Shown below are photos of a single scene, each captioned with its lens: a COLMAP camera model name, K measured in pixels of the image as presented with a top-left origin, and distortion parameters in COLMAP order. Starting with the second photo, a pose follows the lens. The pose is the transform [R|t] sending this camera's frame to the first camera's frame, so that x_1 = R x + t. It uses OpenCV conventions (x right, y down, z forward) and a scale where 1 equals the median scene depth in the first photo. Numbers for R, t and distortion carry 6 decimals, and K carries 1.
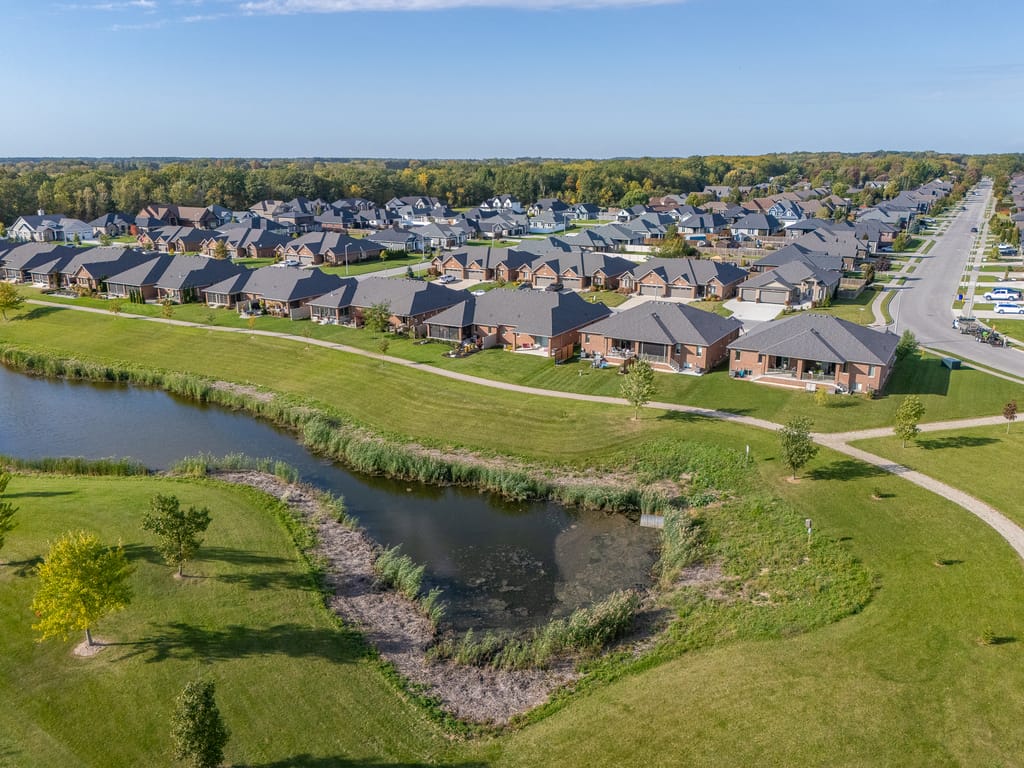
lens RADIAL K [[774.8, 0, 512.0], [0, 774.8, 384.0], [0, 0, 1]] dist [0.084845, -0.098912]
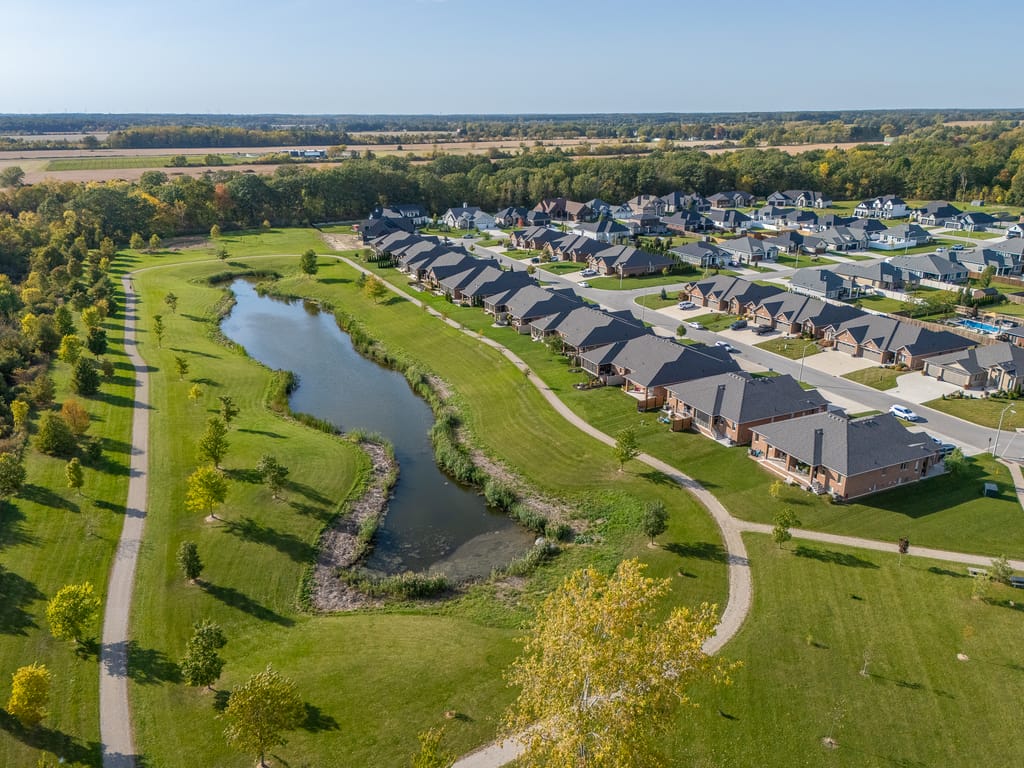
lens RADIAL K [[774.8, 0, 512.0], [0, 774.8, 384.0], [0, 0, 1]] dist [0.084845, -0.098912]
pose [[0.830843, 0.180487, -0.526425, 0.286536], [-0.149643, 0.983564, 0.101042, -0.087237], [0.536010, -0.005174, 0.844196, -0.088989]]
